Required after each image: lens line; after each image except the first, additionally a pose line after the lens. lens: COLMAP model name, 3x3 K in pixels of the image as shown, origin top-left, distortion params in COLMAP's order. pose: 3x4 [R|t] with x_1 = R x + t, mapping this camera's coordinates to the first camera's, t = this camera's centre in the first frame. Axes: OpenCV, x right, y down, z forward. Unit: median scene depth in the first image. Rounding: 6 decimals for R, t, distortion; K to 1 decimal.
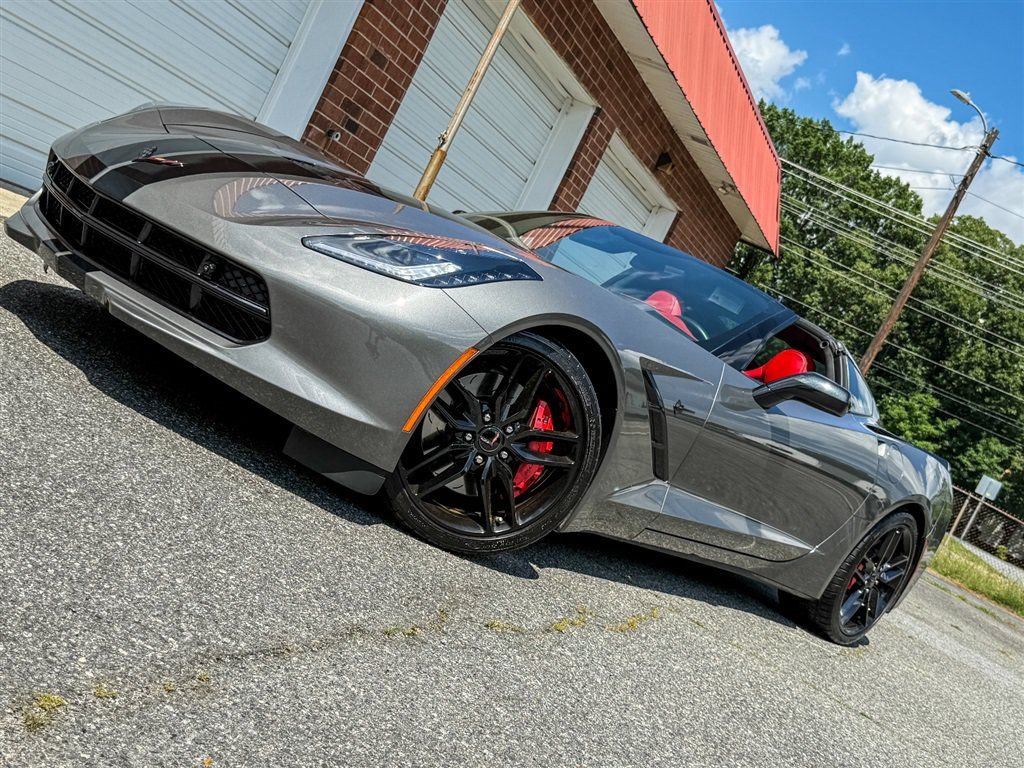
lens RADIAL K [[1187.1, 0, 510.2], [0, 1187.1, 390.2], [0, 0, 1]] dist [0.200631, -0.486257]
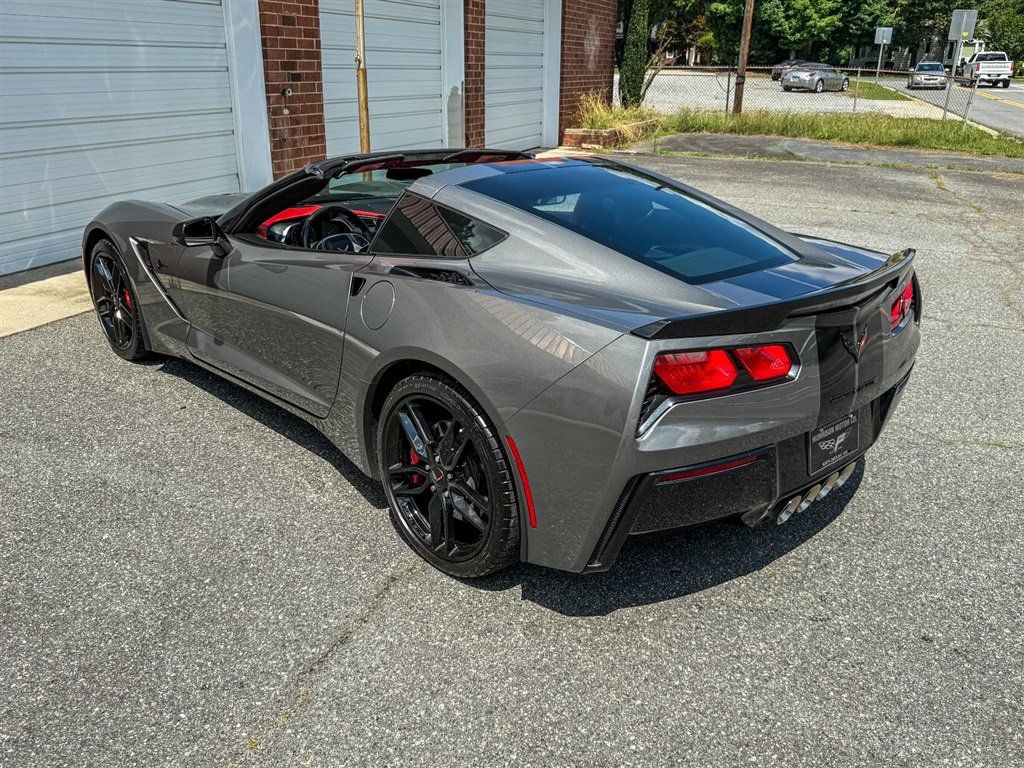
lens RADIAL K [[859.2, 0, 511.6], [0, 859.2, 384.6], [0, 0, 1]] dist [0.146893, -0.337381]
pose [[0.901618, -0.409286, -0.139890, 0.135780], [0.432323, 0.862807, 0.262033, -0.125946], [0.013452, -0.296732, 0.954866, -0.046545]]
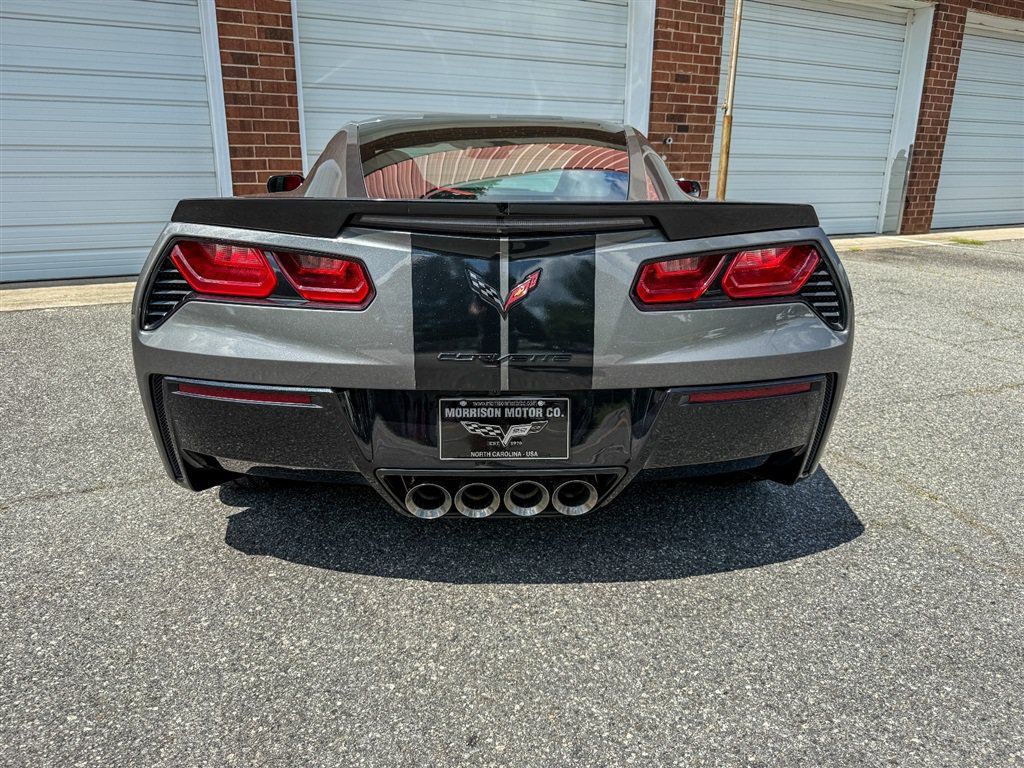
lens RADIAL K [[735.9, 0, 512.6], [0, 735.9, 386.3], [0, 0, 1]] dist [-0.005427, -0.003918]
pose [[0.693869, -0.249759, -0.675401, 0.439626], [0.295447, 0.954087, -0.049288, 0.118834], [0.656701, -0.165346, 0.735802, 0.213479]]
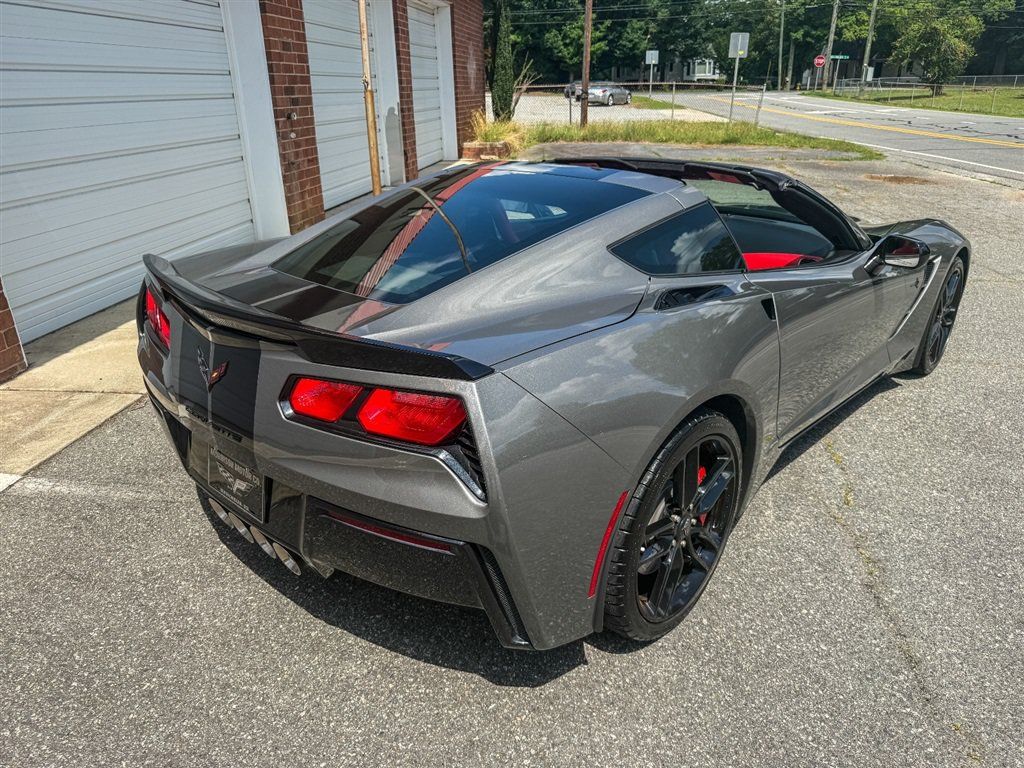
lens RADIAL K [[729.0, 0, 512.6], [0, 729.0, 383.3], [0, 0, 1]] dist [0.046932, -0.085616]
pose [[0.858614, -0.511199, 0.038195, -0.192455], [0.459892, 0.801064, 0.383139, -0.282769], [-0.226457, -0.311403, 0.922901, 0.102110]]
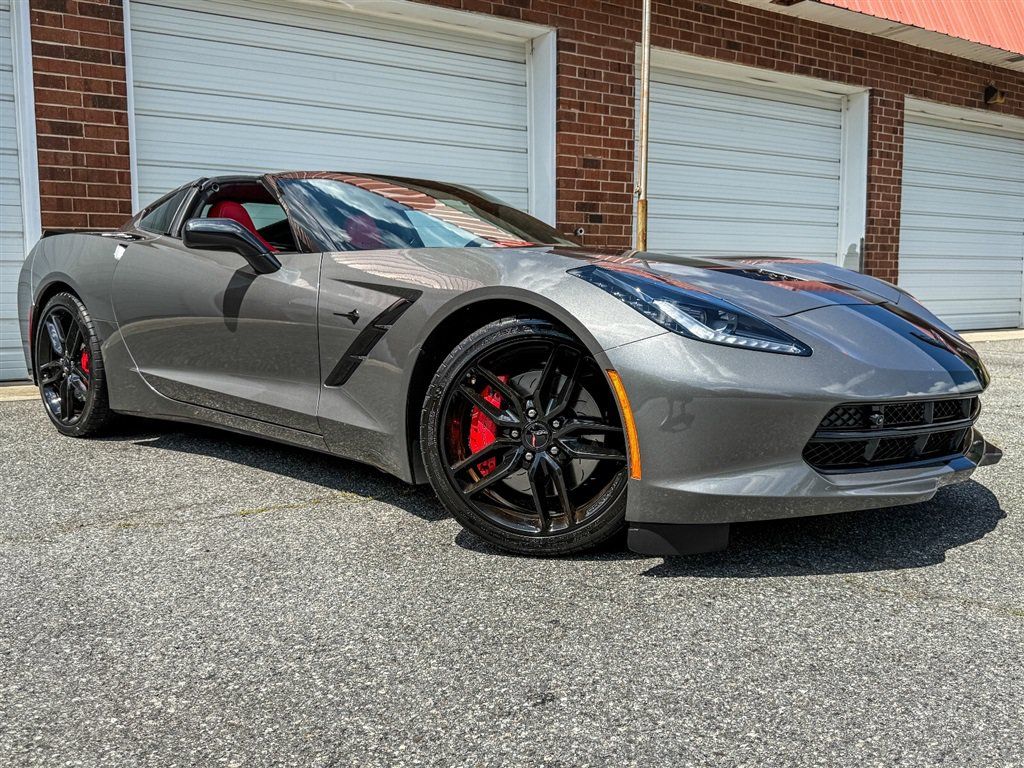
lens RADIAL K [[907.8, 0, 512.0], [0, 907.8, 385.5], [0, 0, 1]] dist [0.132138, -0.277763]
pose [[0.734458, -0.393918, -0.552629, 0.471279], [0.336379, 0.918540, -0.207685, 0.209650], [0.589423, -0.033357, 0.807135, 0.221780]]
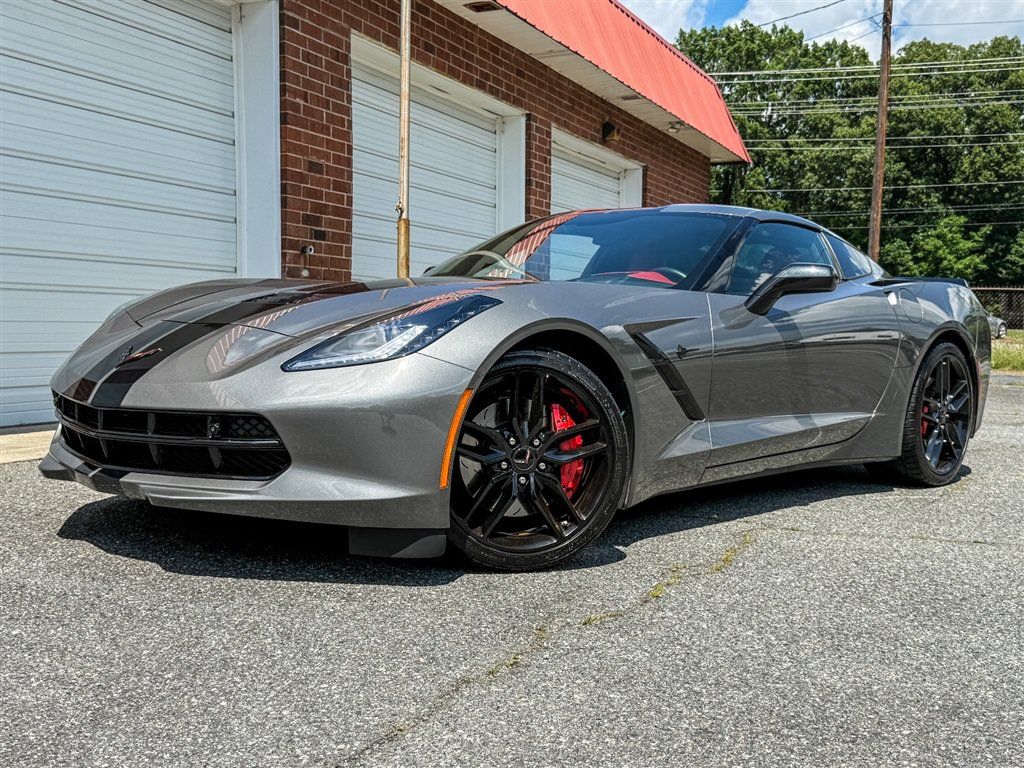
lens RADIAL K [[1135.1, 0, 513.3], [0, 1135.1, 383.3], [0, 0, 1]] dist [0.199453, -0.490509]
pose [[0.901257, -0.429981, -0.053411, 0.034924], [0.429028, 0.902833, -0.028772, 0.003603], [0.060593, 0.003016, 0.998158, -0.007459]]
